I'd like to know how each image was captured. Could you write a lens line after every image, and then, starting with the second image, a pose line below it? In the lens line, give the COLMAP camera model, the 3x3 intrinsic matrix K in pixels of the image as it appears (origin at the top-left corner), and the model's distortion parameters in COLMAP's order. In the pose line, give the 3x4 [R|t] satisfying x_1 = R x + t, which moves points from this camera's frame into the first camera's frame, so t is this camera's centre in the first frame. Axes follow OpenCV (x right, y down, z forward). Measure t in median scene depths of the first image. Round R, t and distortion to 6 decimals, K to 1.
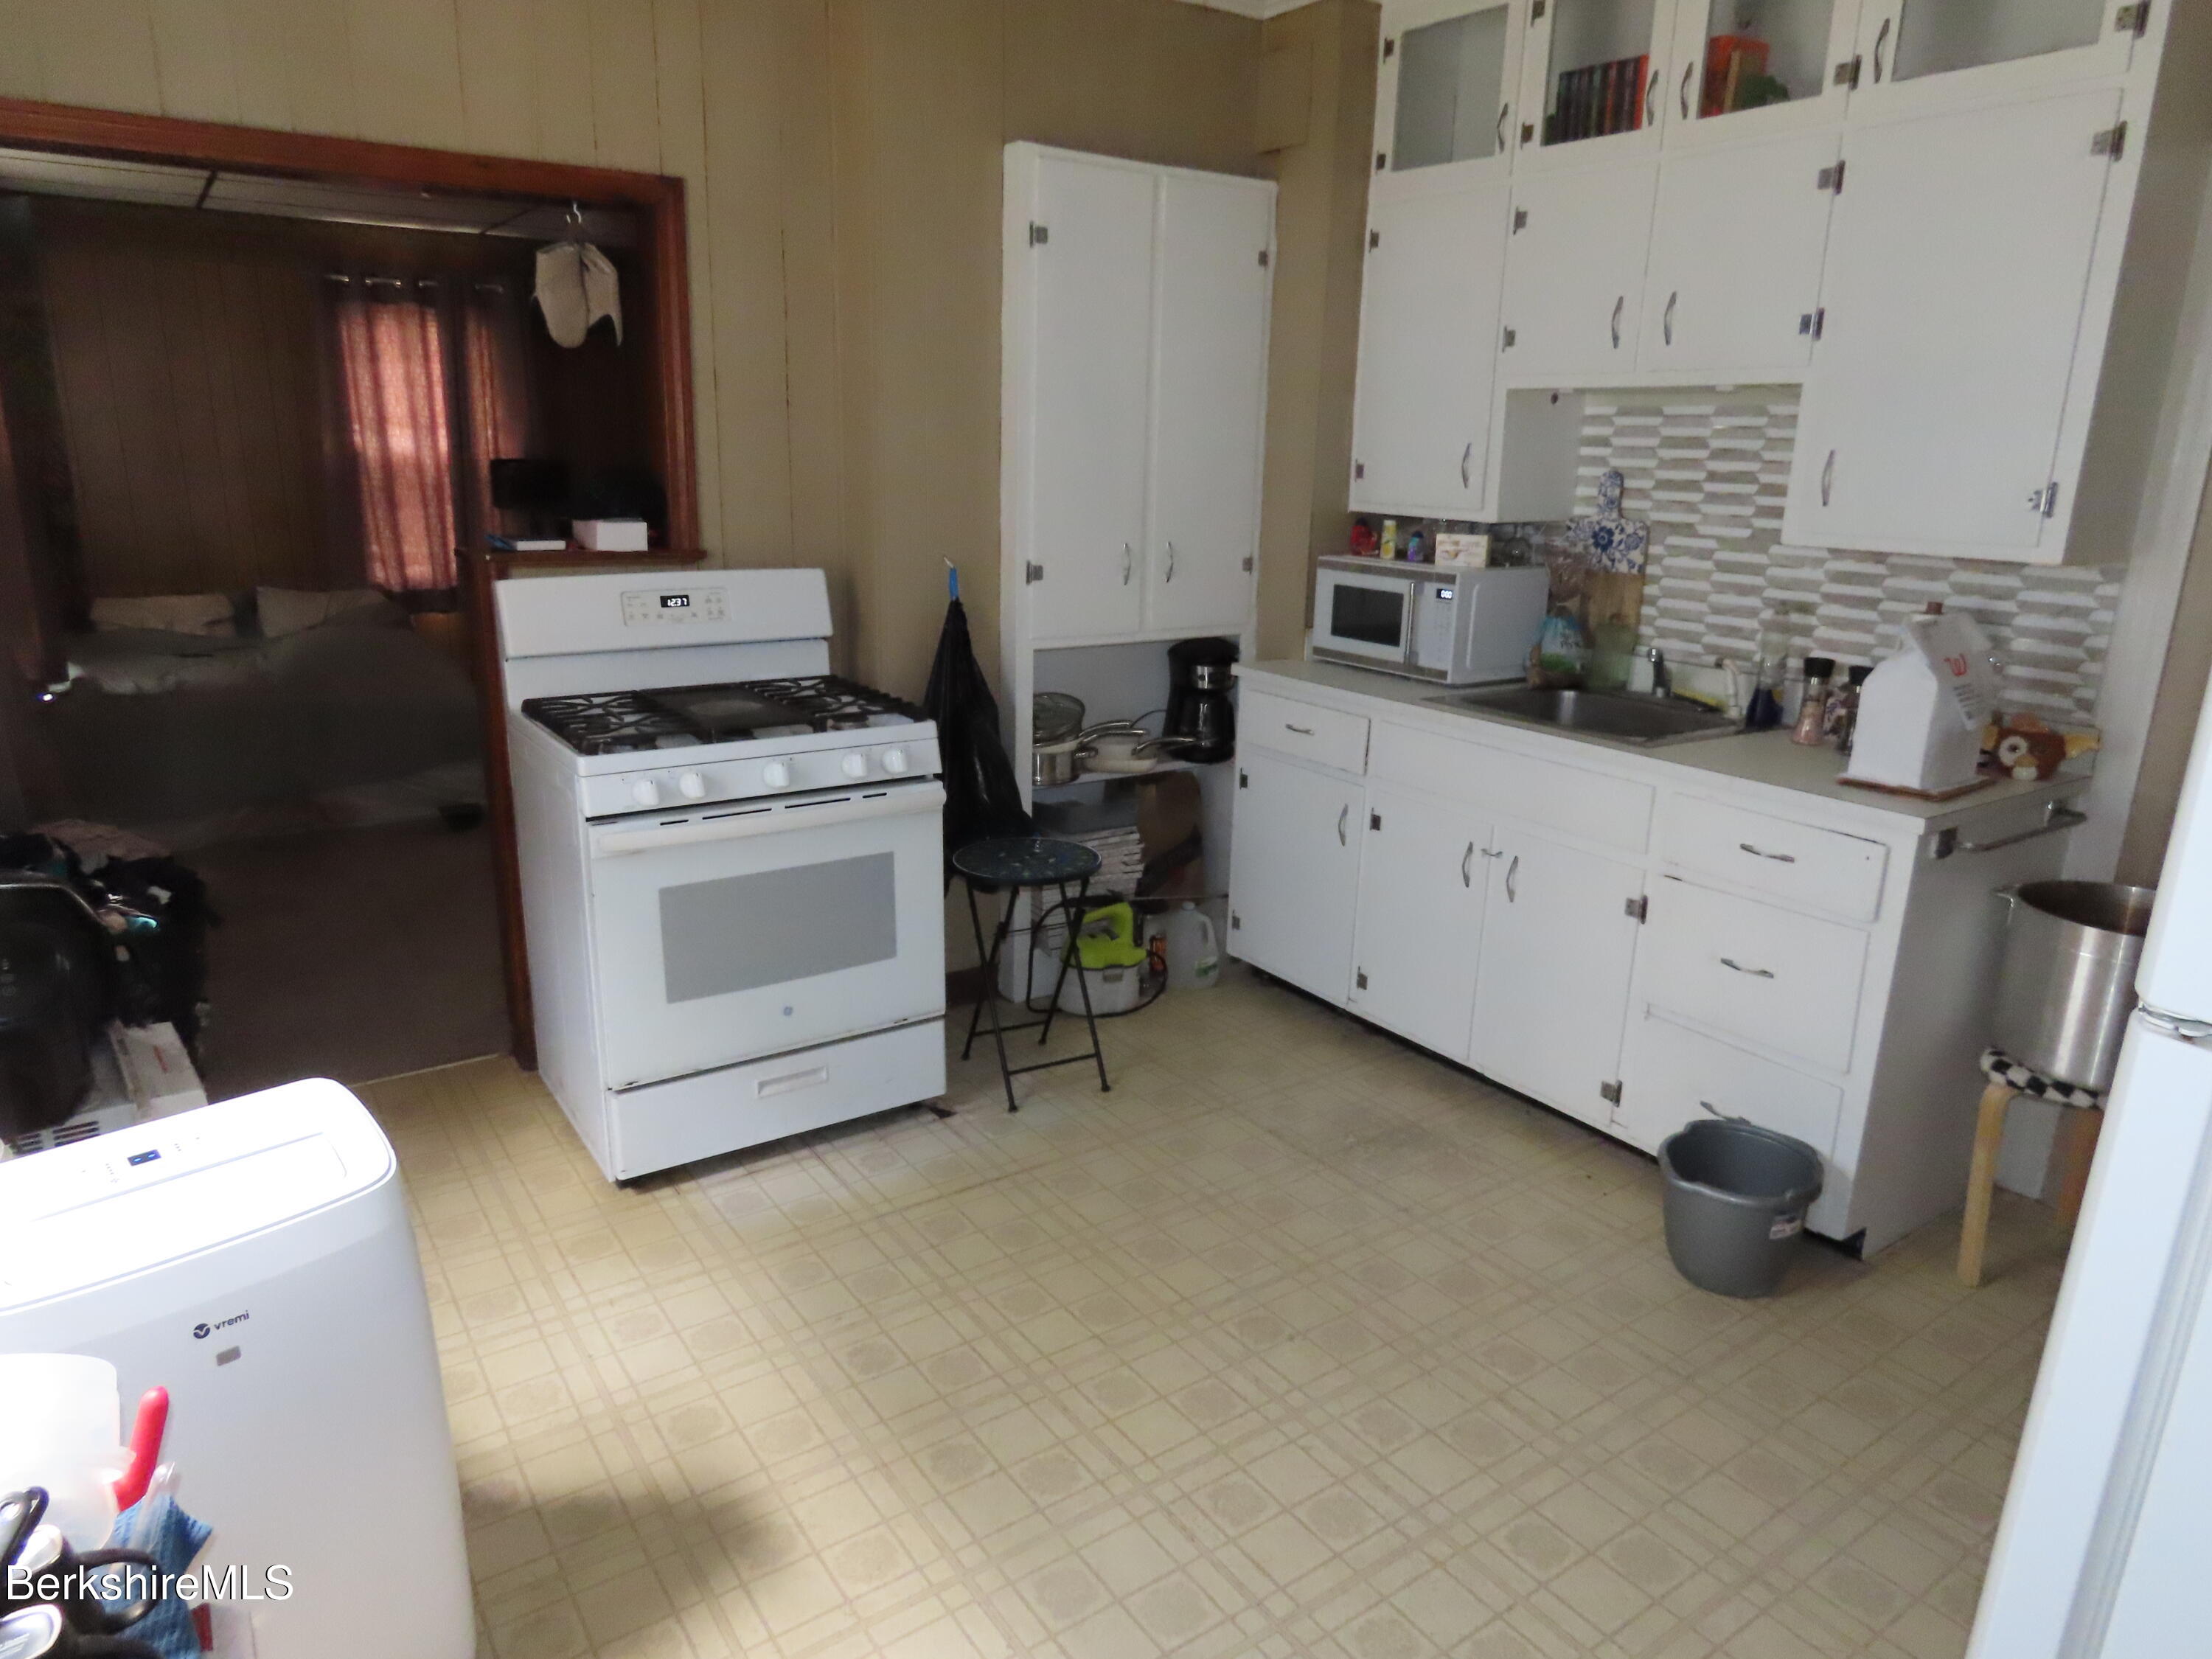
lens RADIAL K [[1387.0, 0, 1106.0], [0, 1387.0, 829.5], [0, 0, 1]] dist [0.001008, -0.017330]
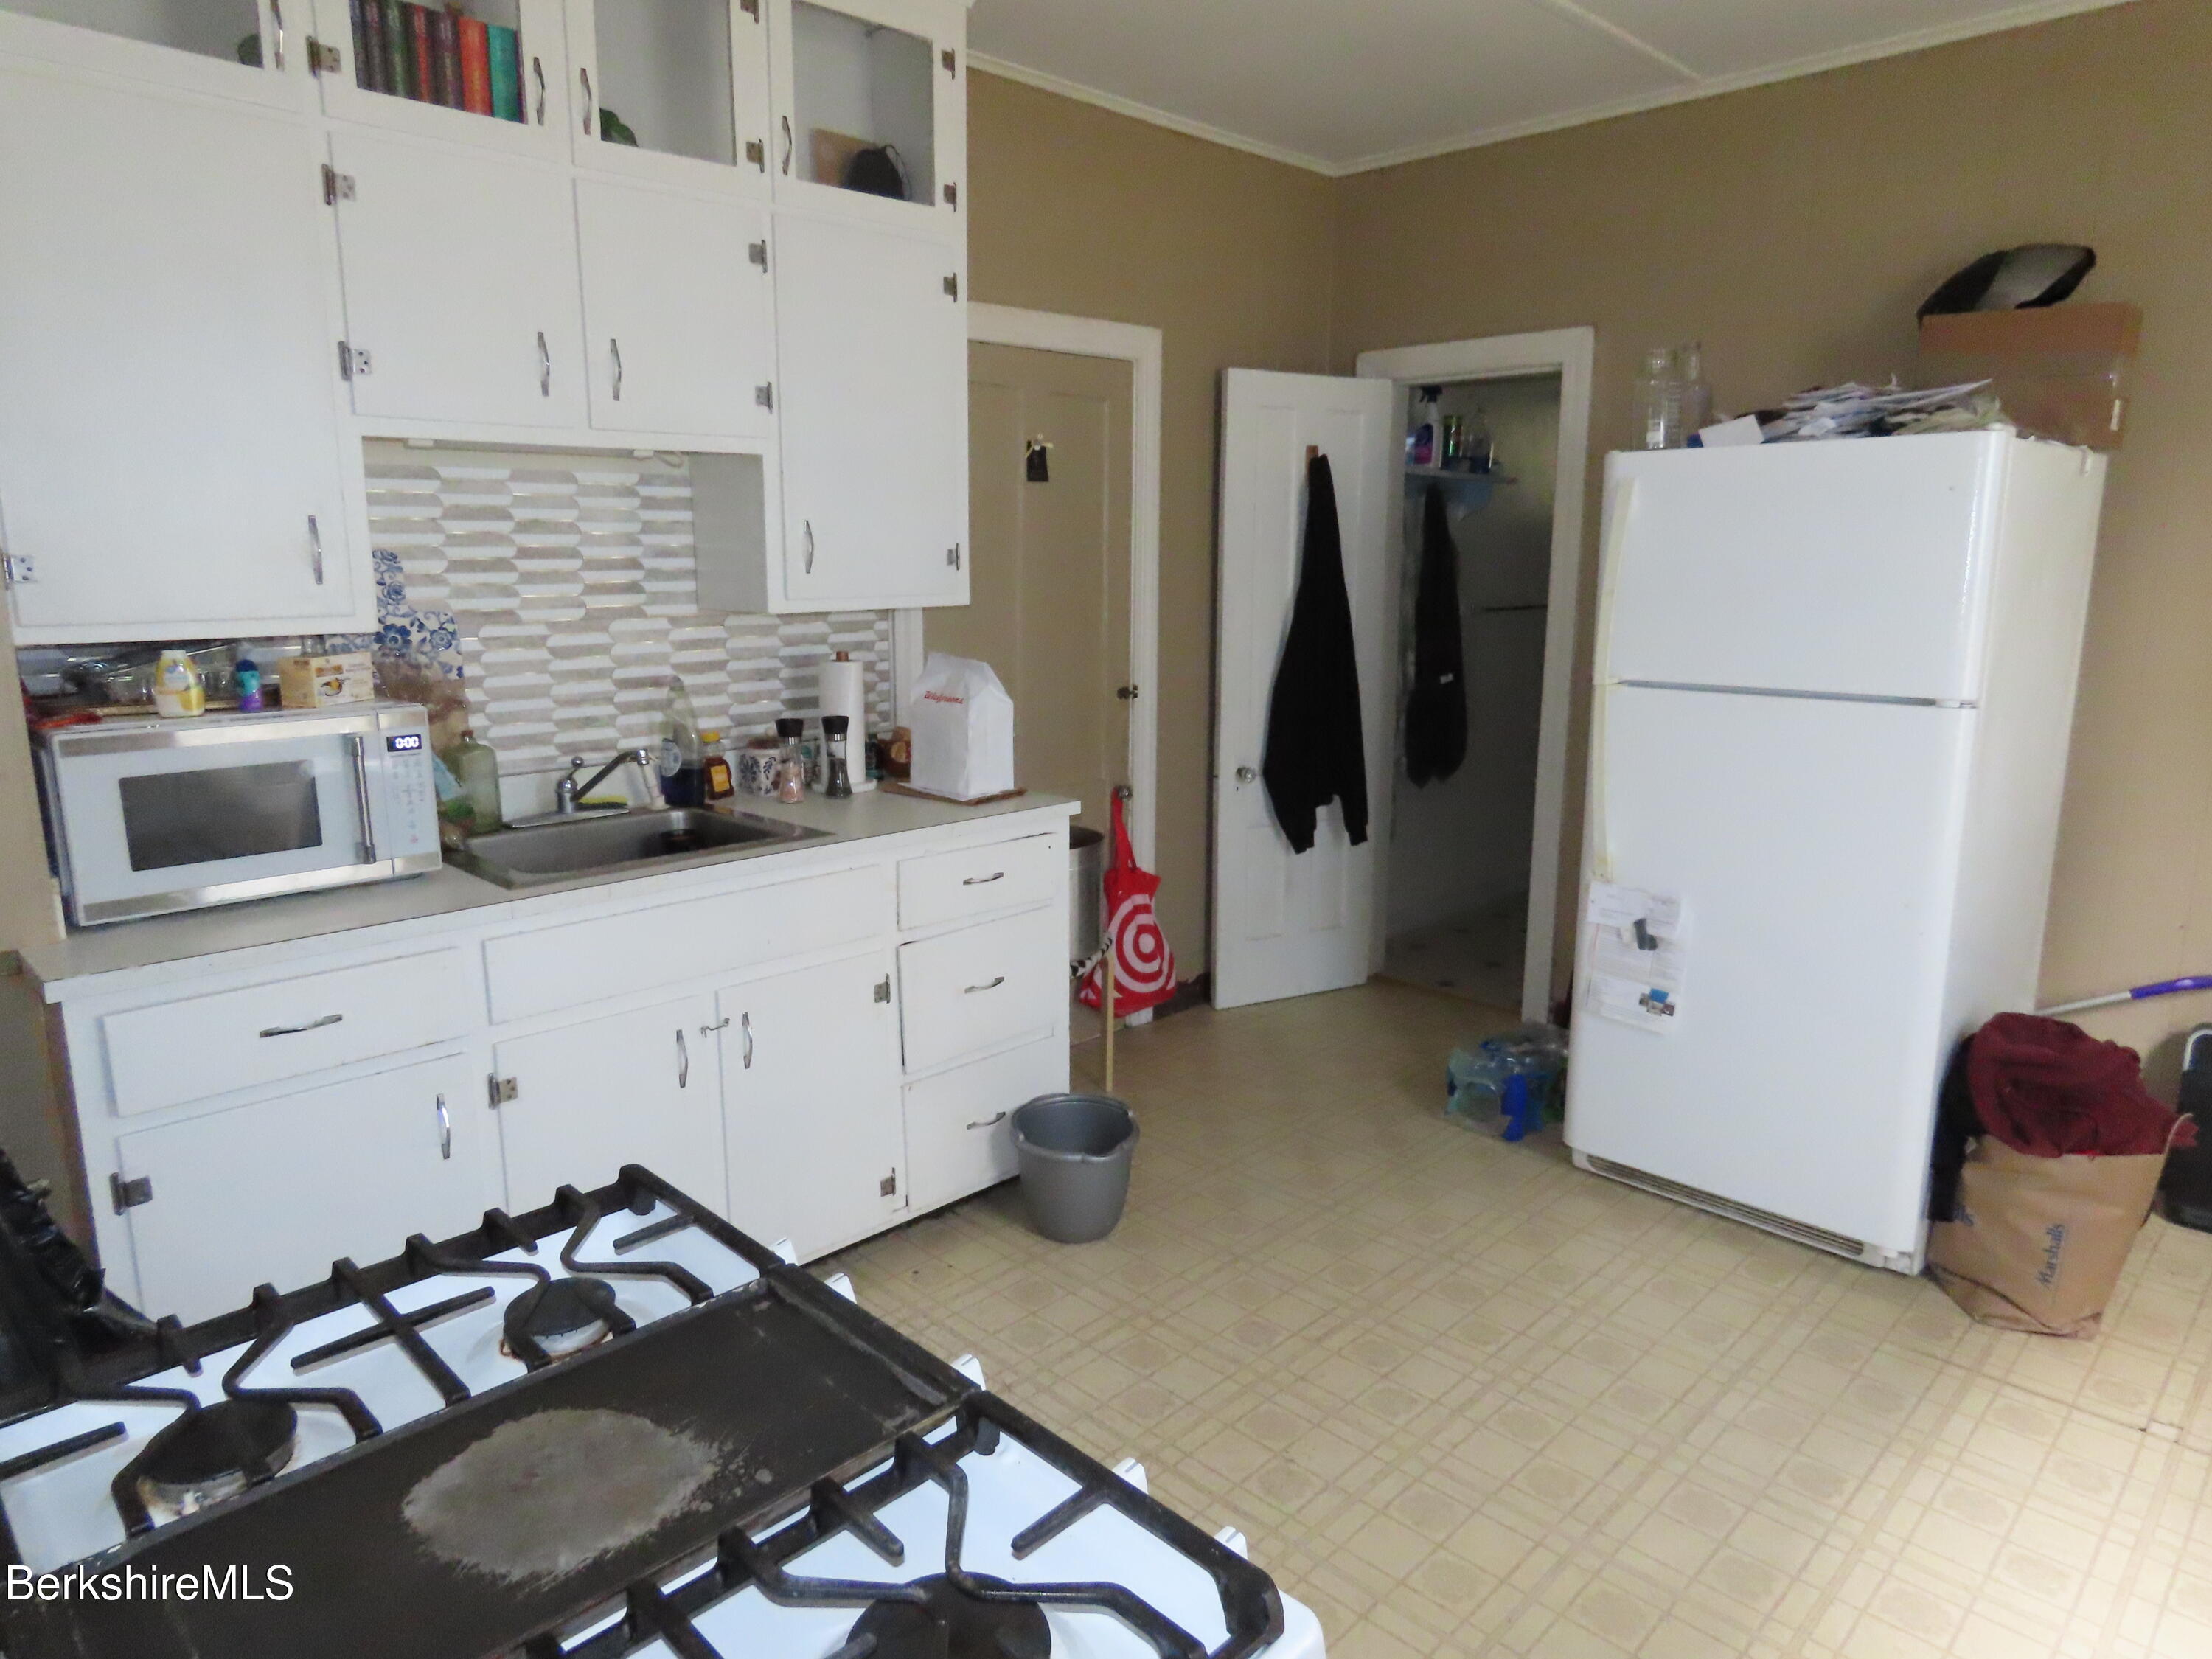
lens RADIAL K [[1387.0, 0, 1106.0], [0, 1387.0, 829.5], [0, 0, 1]] dist [0.001008, -0.017330]
pose [[-0.178702, -0.224686, 0.957905, -0.475503], [0.258376, 0.928691, 0.266035, -0.230228], [-0.949372, 0.295041, -0.107906, 0.801139]]
